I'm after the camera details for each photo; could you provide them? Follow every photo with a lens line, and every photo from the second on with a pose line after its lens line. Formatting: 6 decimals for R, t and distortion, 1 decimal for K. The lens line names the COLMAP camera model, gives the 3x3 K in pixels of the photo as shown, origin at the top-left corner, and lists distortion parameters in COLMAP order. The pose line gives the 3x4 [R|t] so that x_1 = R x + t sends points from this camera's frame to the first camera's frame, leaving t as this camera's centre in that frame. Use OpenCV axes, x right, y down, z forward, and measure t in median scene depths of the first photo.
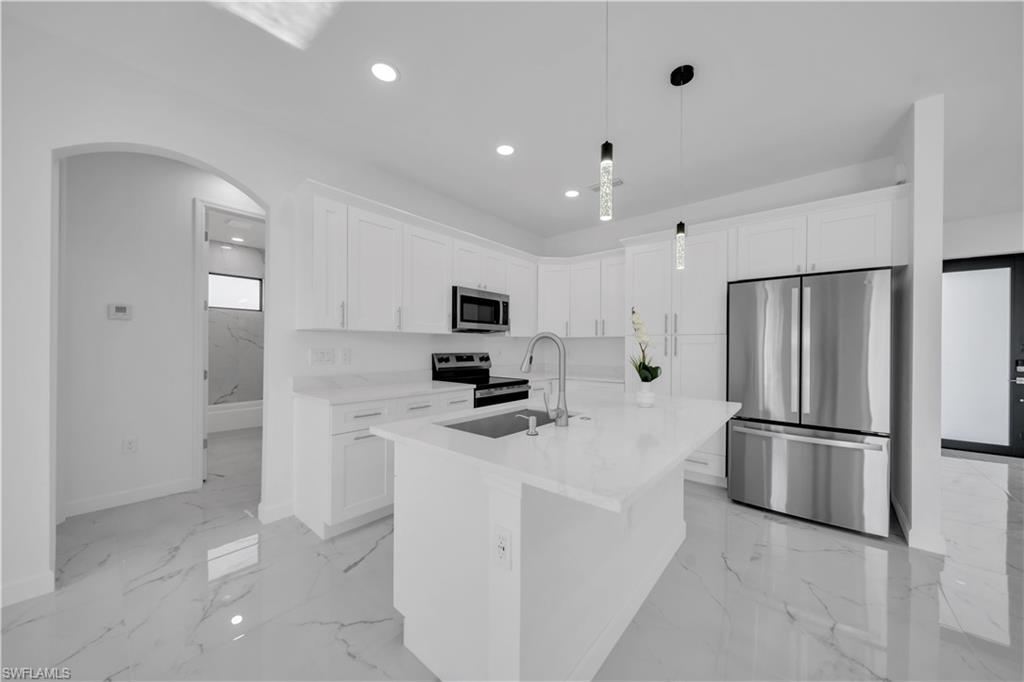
lens RADIAL K [[354.6, 0, 515.6], [0, 354.6, 346.8], [0, 0, 1]] dist [0.000509, -0.000232]
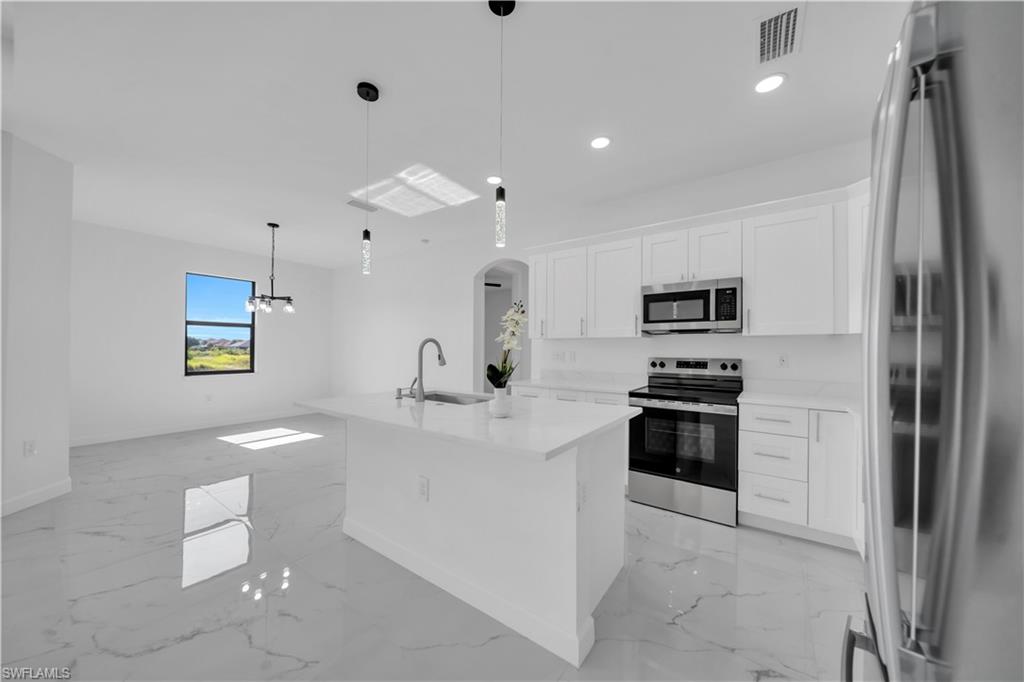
lens RADIAL K [[354.6, 0, 515.6], [0, 354.6, 346.8], [0, 0, 1]] dist [0.000509, -0.000232]
pose [[0.073972, -0.014220, -0.997159, 0.736601], [-0.007111, 0.999865, -0.014786, 0.006821], [0.997235, 0.008184, 0.073861, 0.582334]]
